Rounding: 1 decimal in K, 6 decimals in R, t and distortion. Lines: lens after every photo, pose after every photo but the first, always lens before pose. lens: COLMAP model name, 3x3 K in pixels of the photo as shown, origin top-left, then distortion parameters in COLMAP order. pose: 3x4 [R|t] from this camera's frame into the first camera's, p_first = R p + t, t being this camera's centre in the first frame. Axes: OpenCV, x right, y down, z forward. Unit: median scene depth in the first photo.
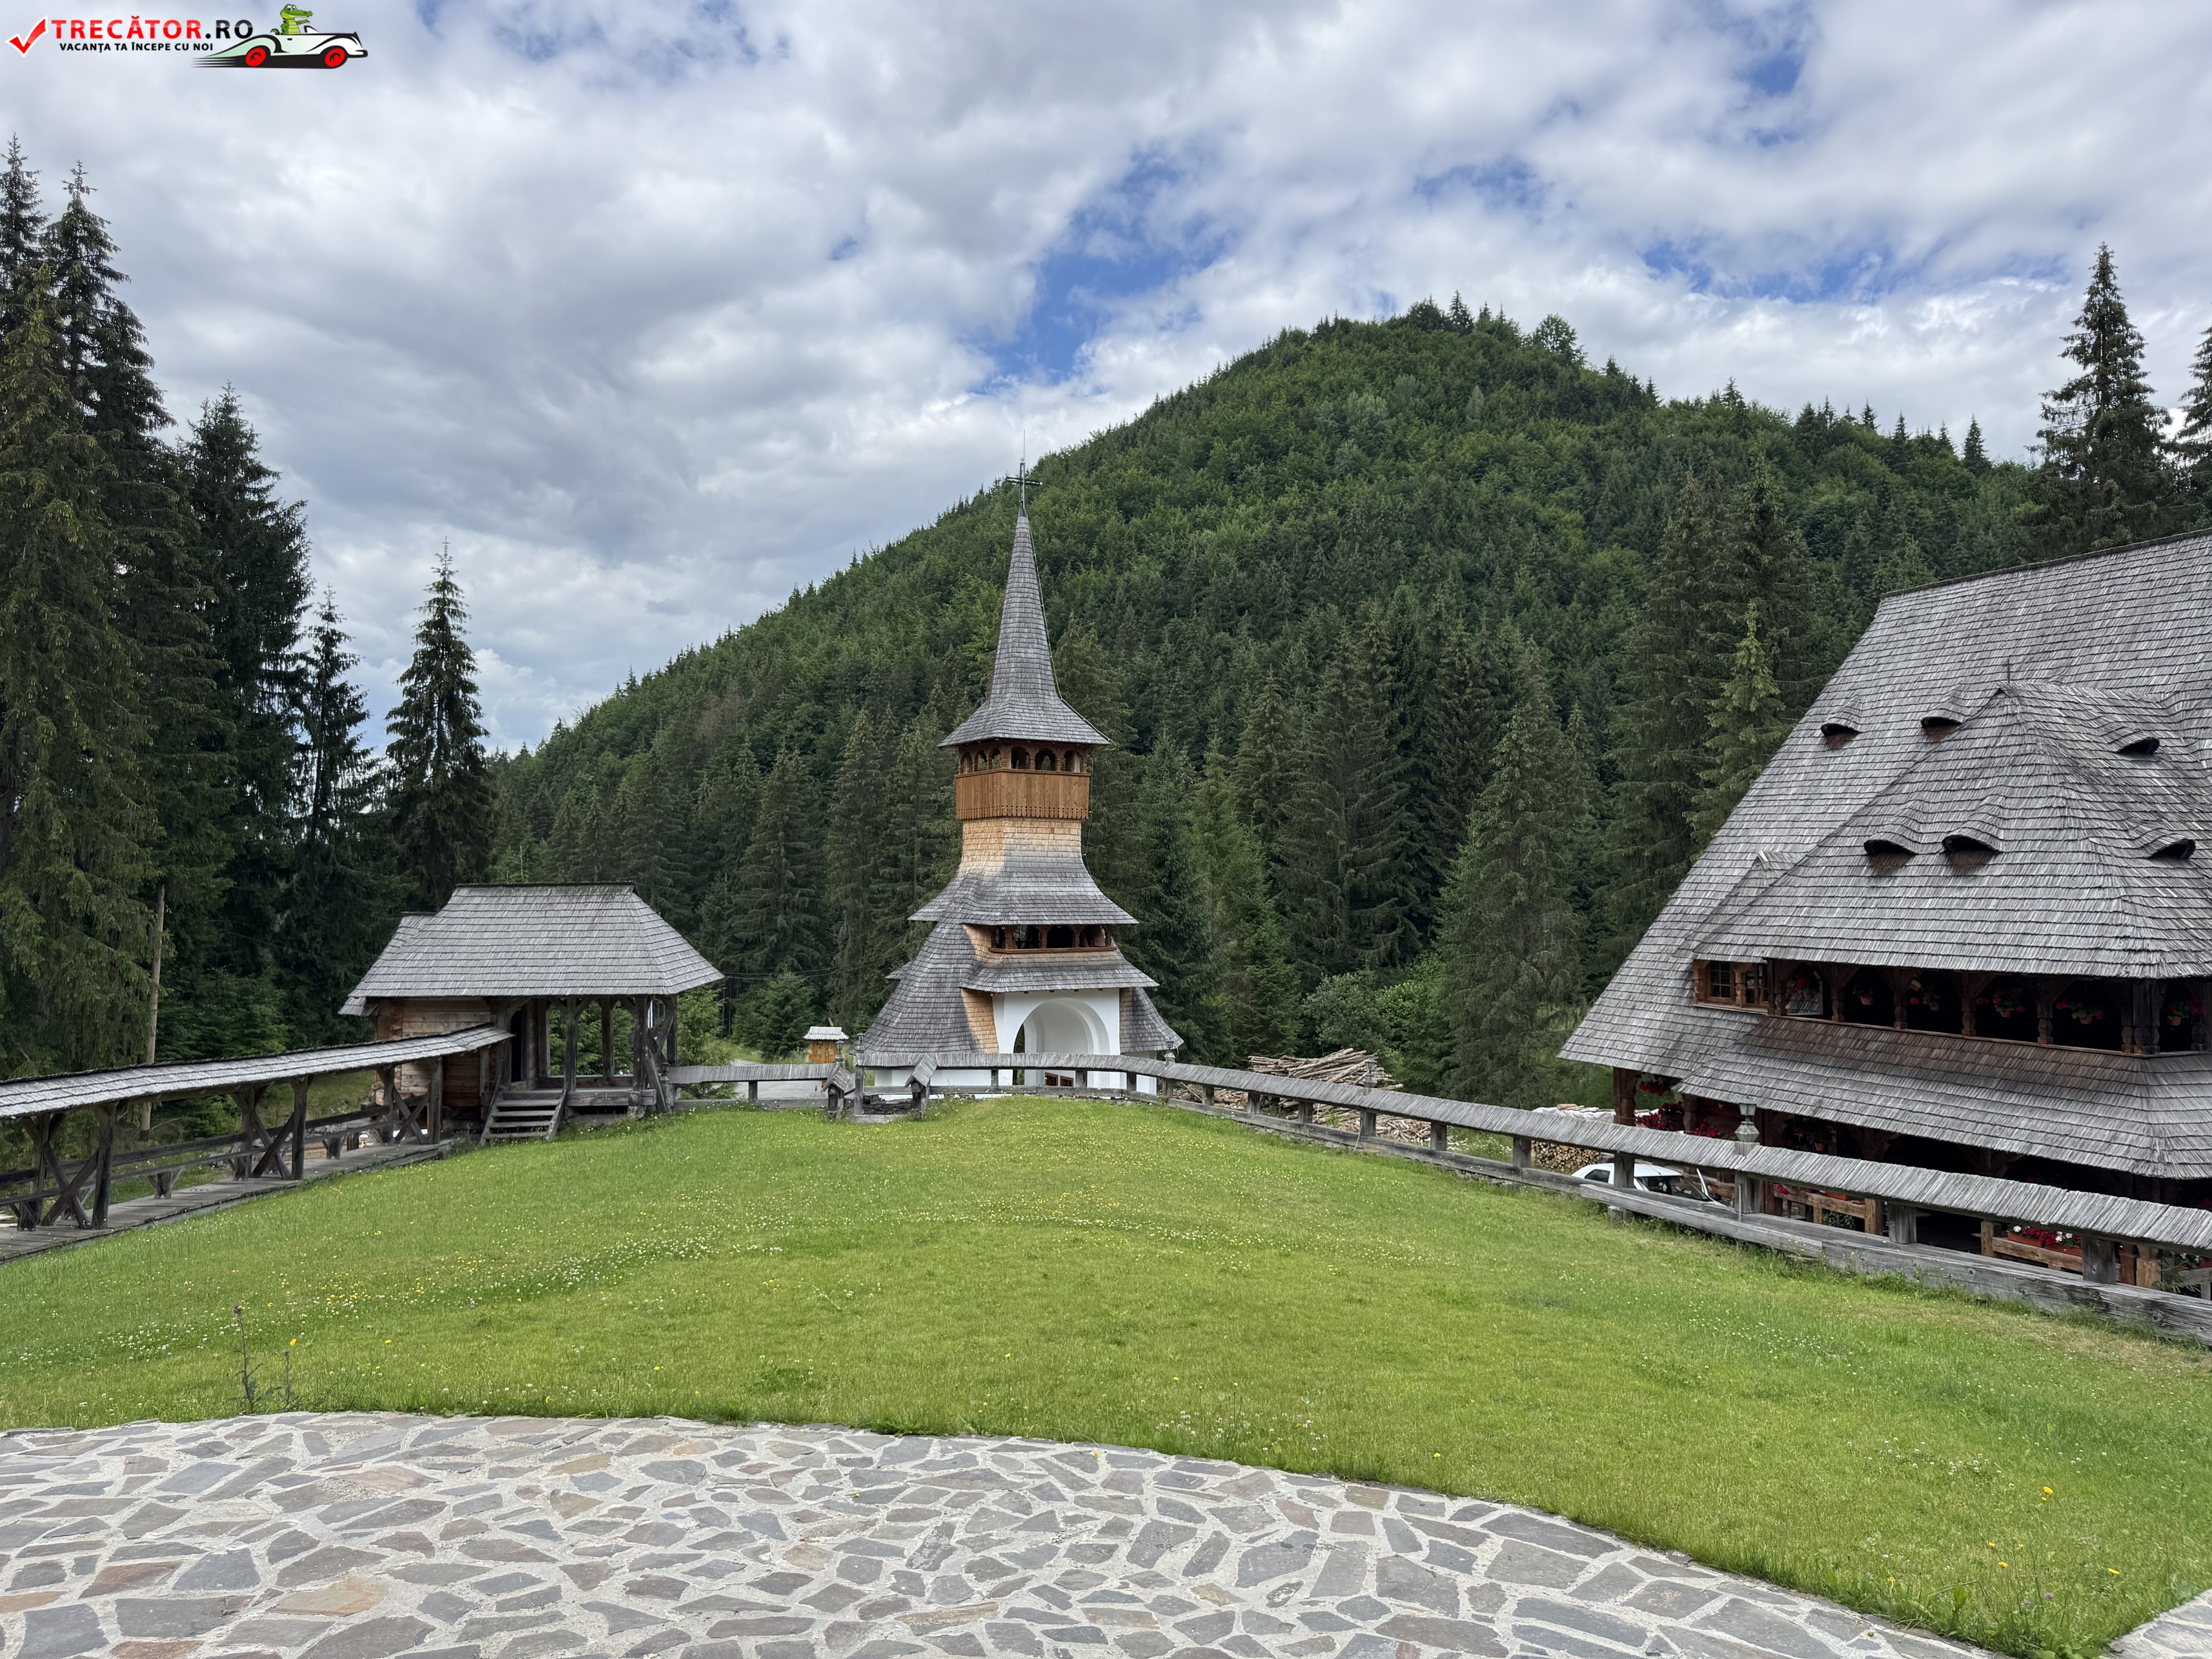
lens RADIAL K [[1559.1, 0, 1095.3], [0, 1559.1, 822.9], [0, 0, 1]] dist [0.056842, -0.072397]
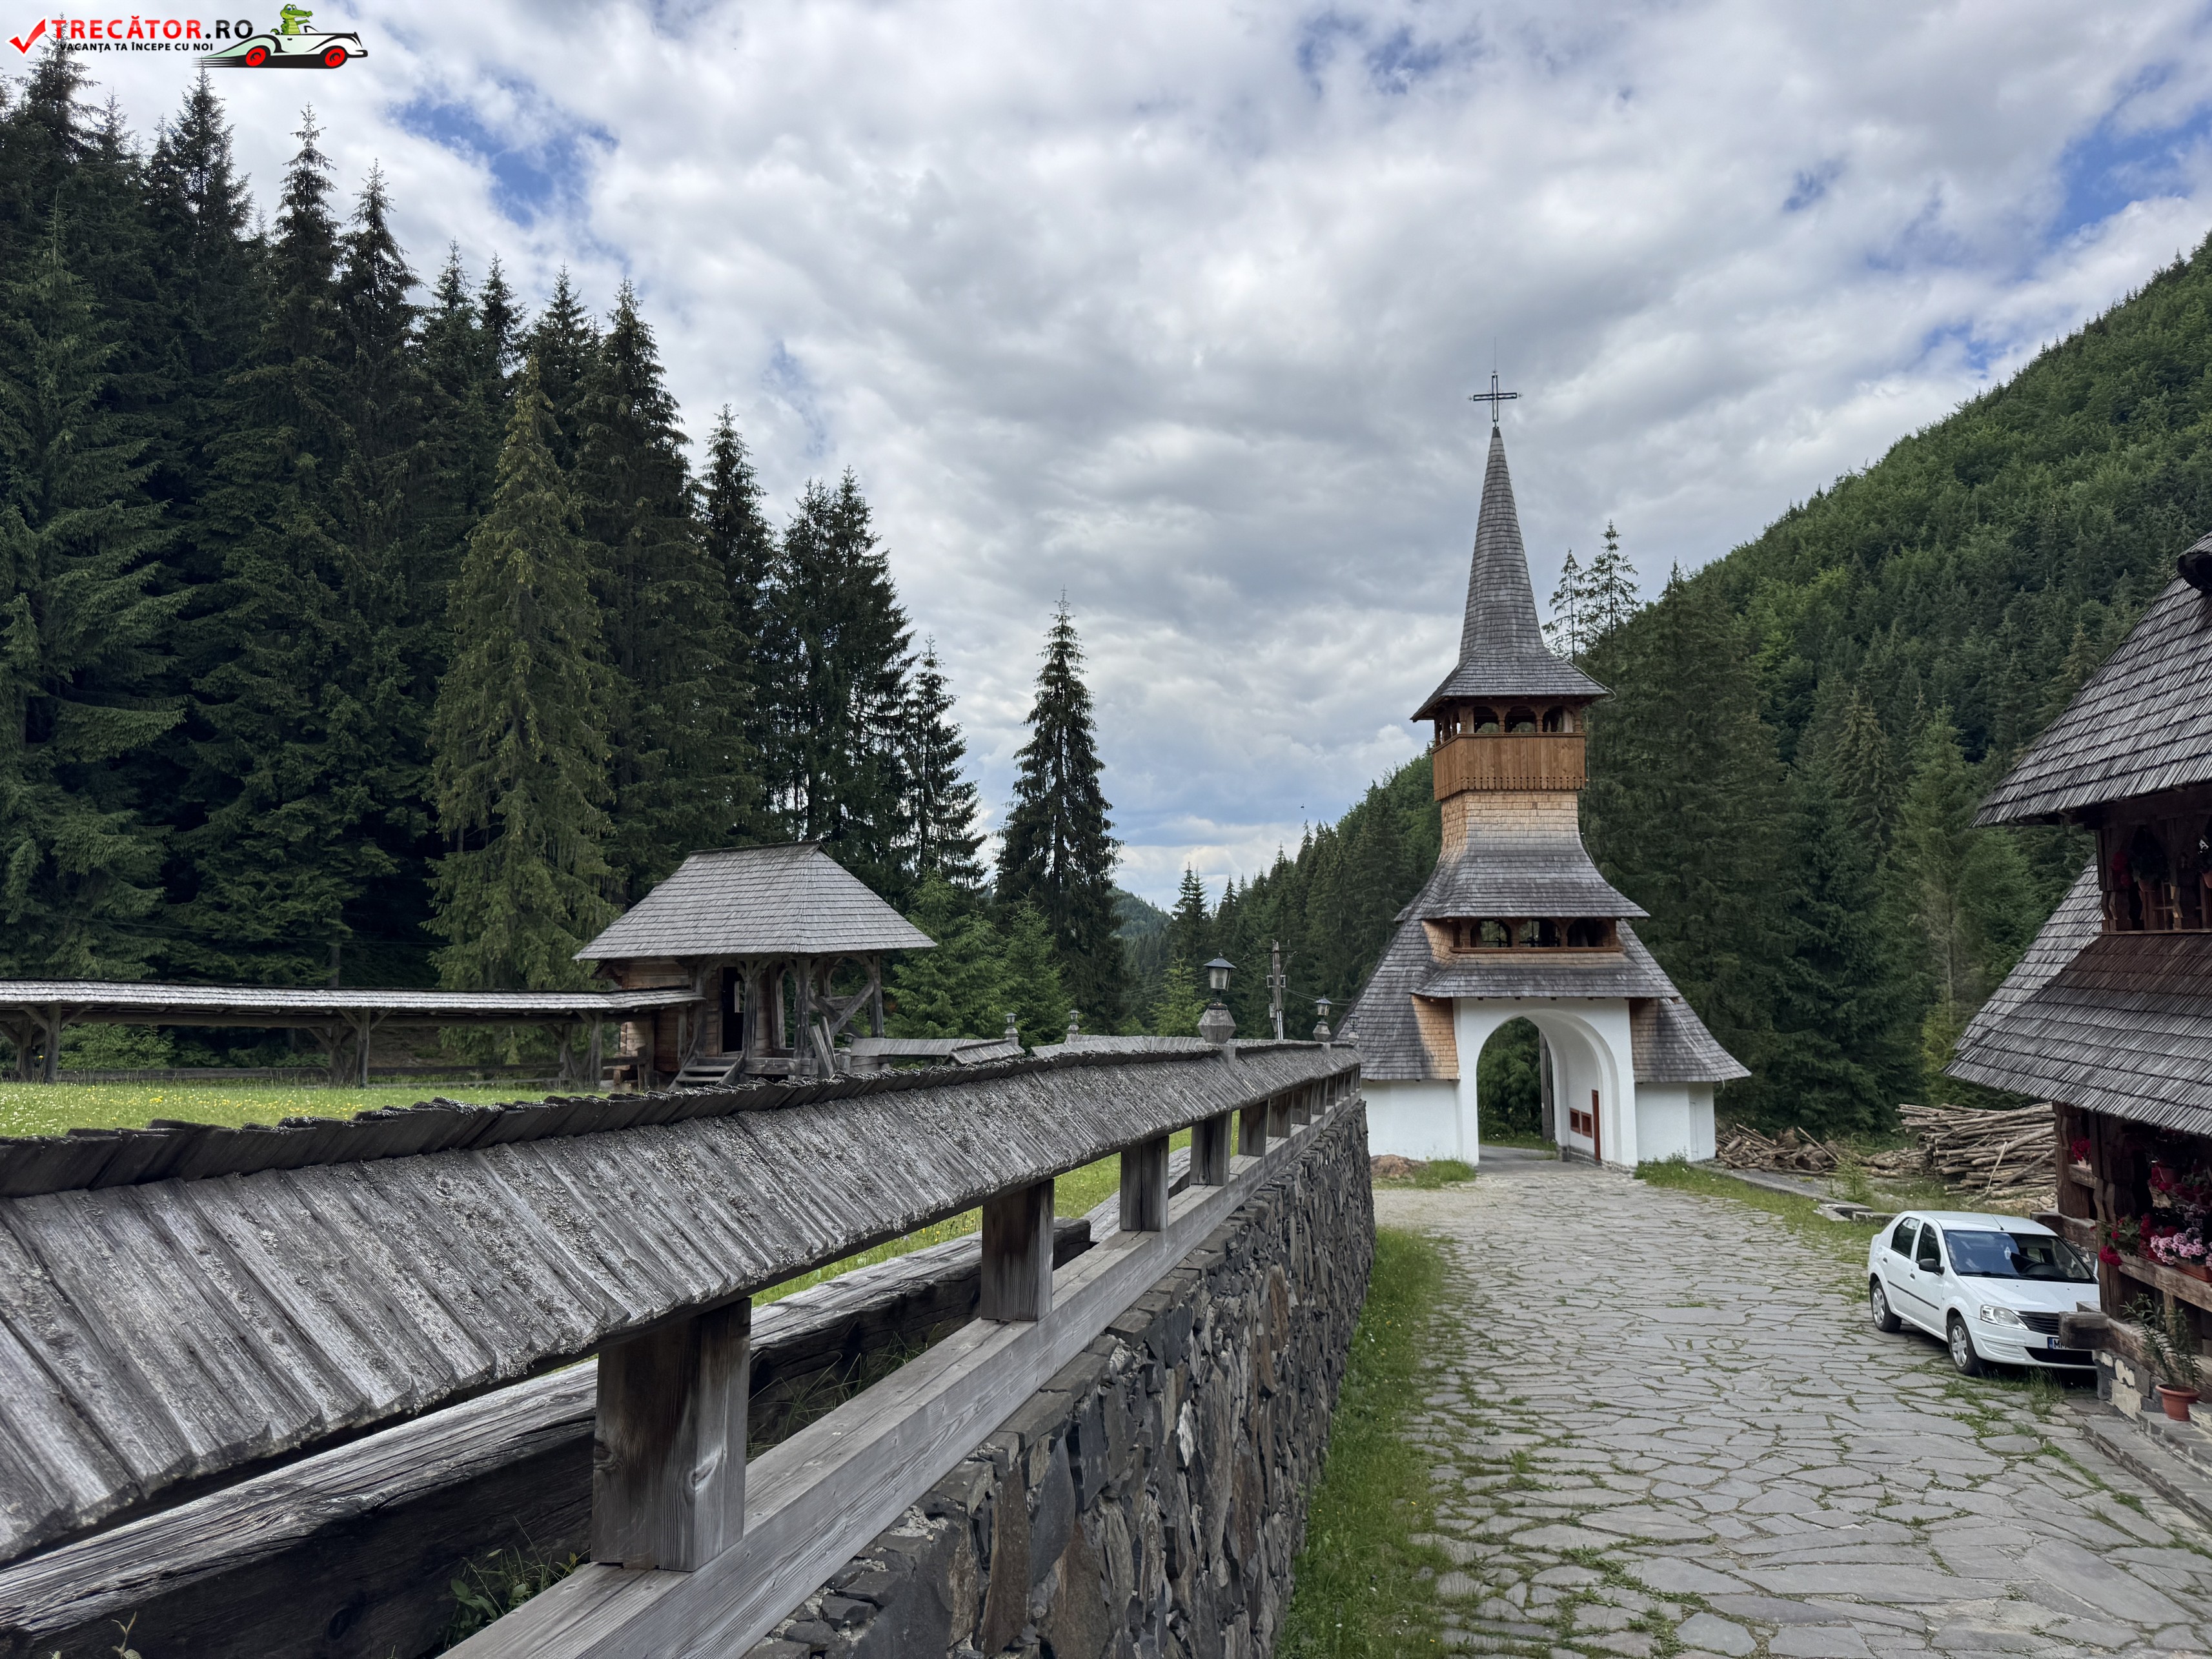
lens RADIAL K [[1559.1, 0, 1099.5], [0, 1559.1, 809.5], [0, 0, 1]] dist [0.056842, -0.072397]
pose [[0.847368, -0.061938, -0.527382, 0.176735], [0.033392, 0.997424, -0.063490, 0.043149], [0.529956, 0.036189, 0.847253, 0.149124]]
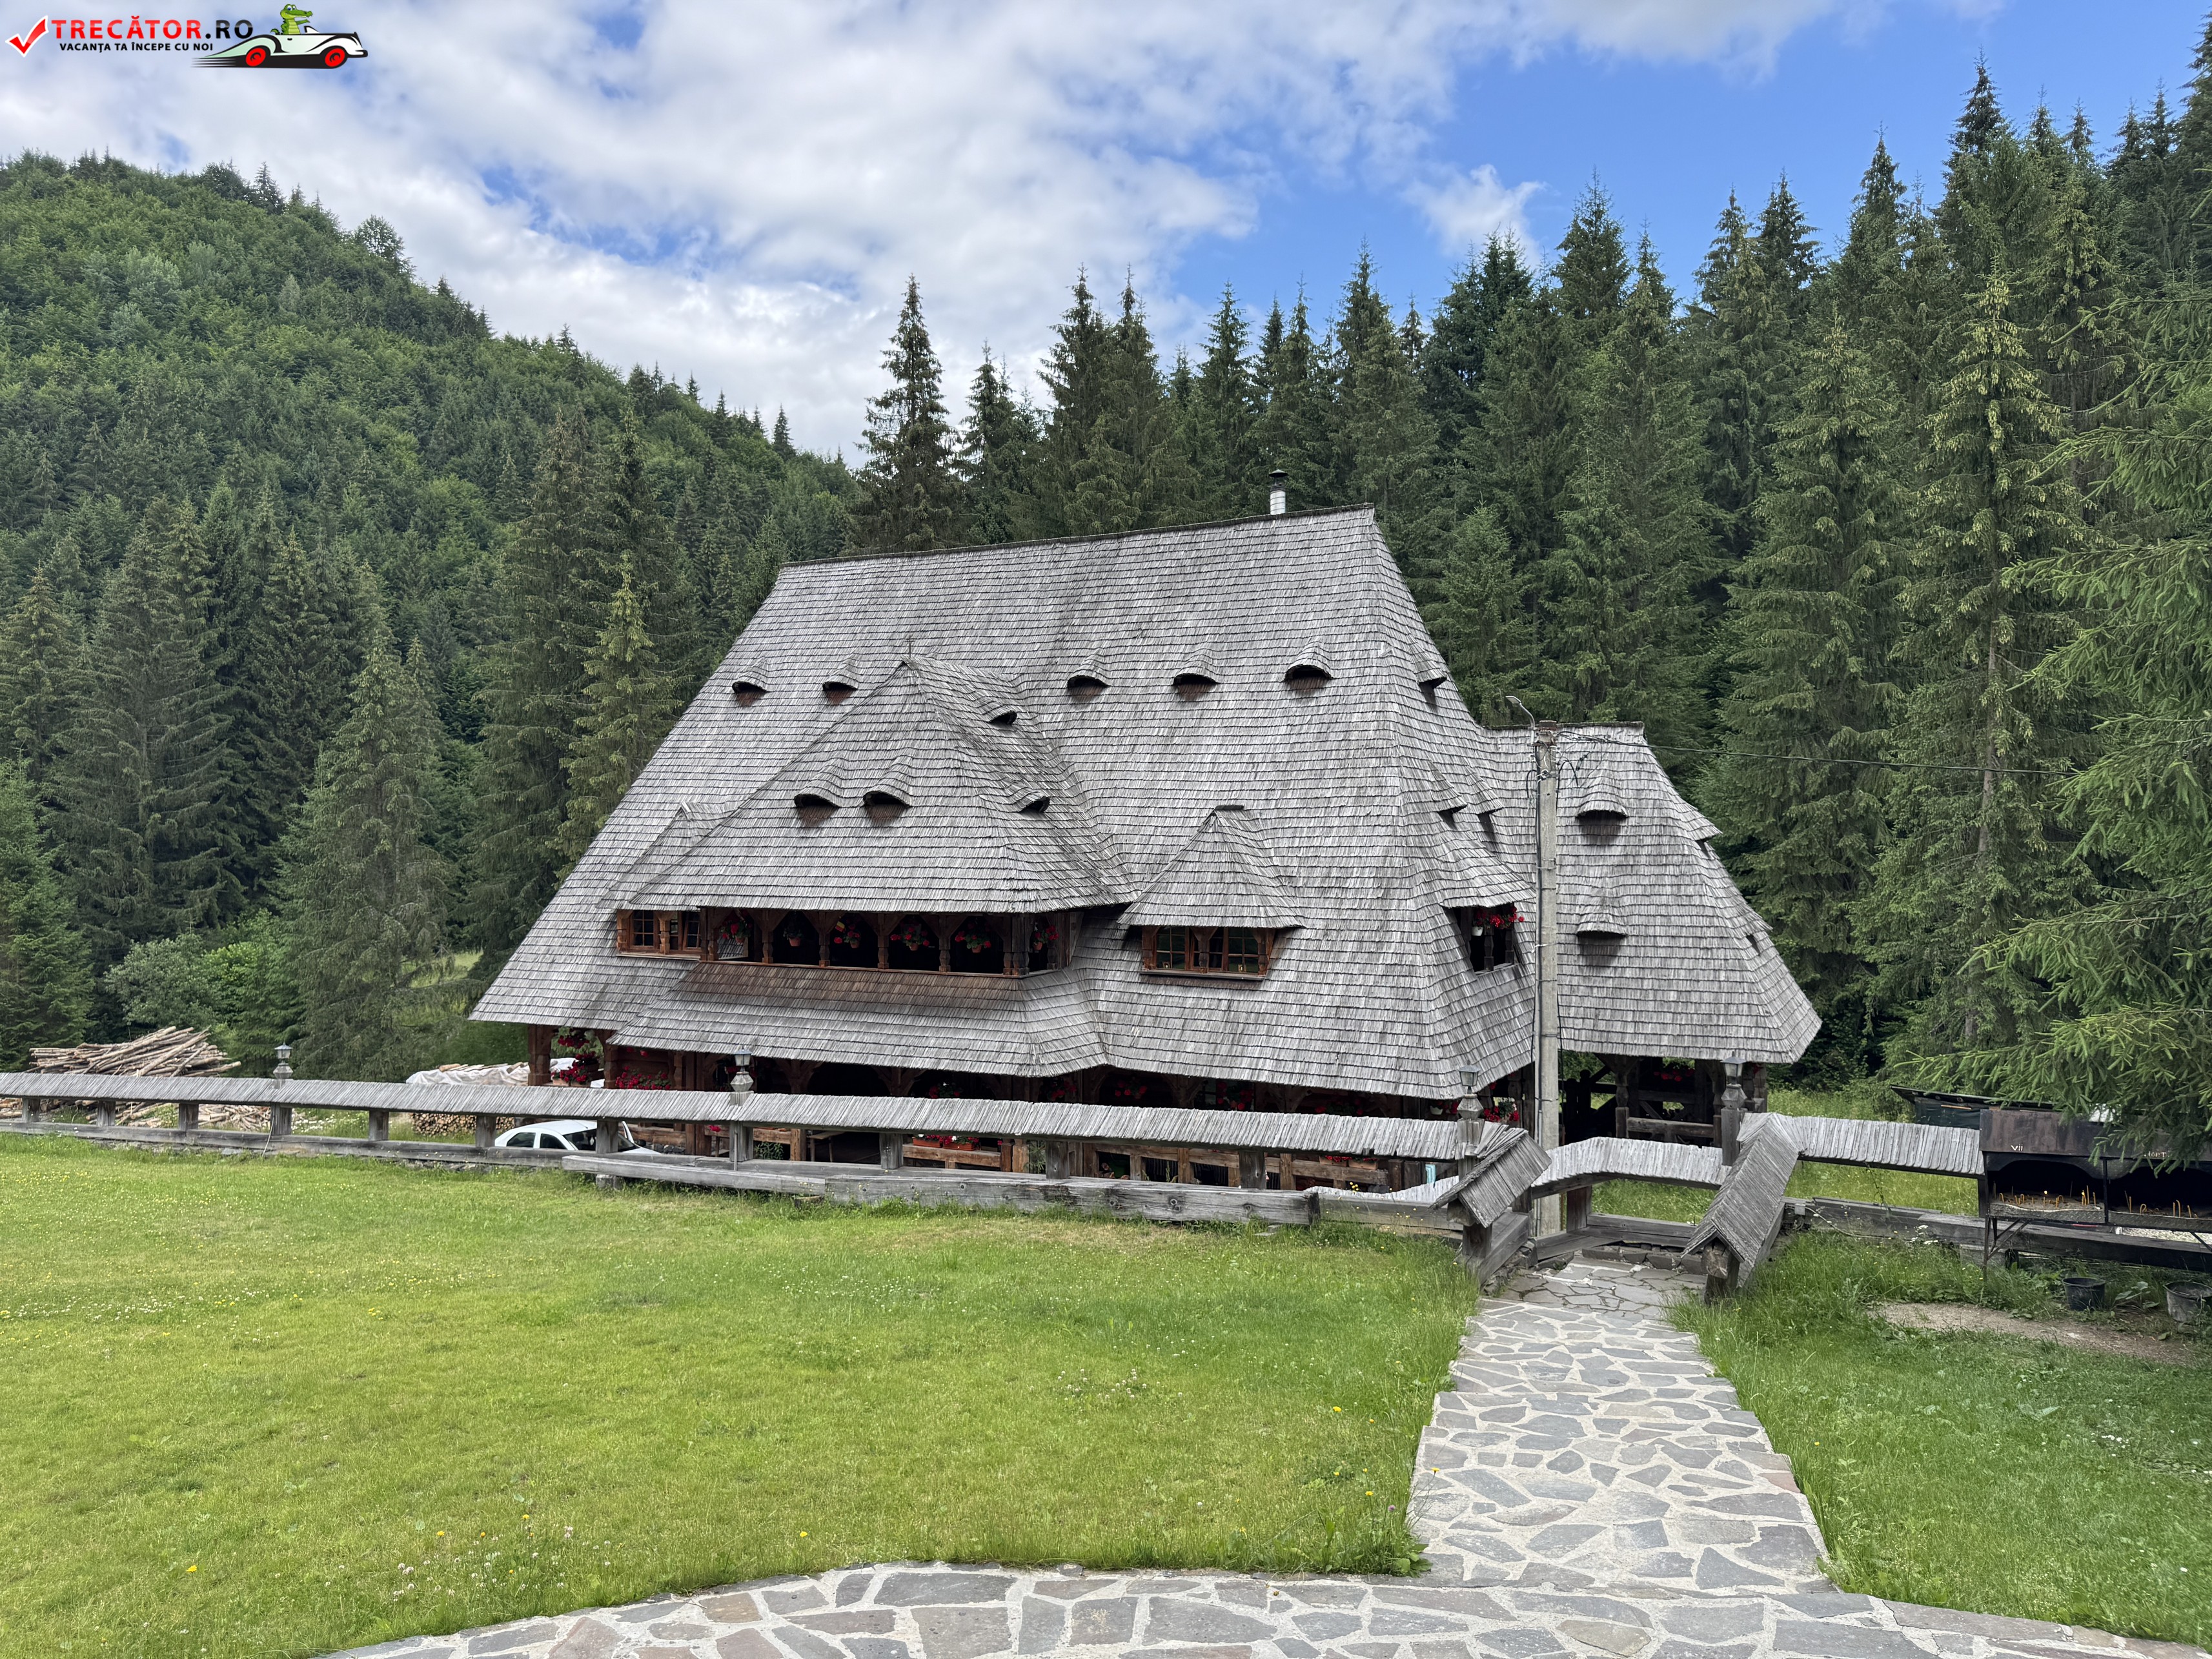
lens RADIAL K [[1559.1, 0, 1107.8], [0, 1559.1, 825.7], [0, 0, 1]] dist [0.056842, -0.072397]
pose [[0.751114, -0.006707, 0.660139, -0.020117], [-0.018952, 0.999317, 0.031717, -0.001933], [-0.659901, -0.036334, 0.750474, 0.021676]]
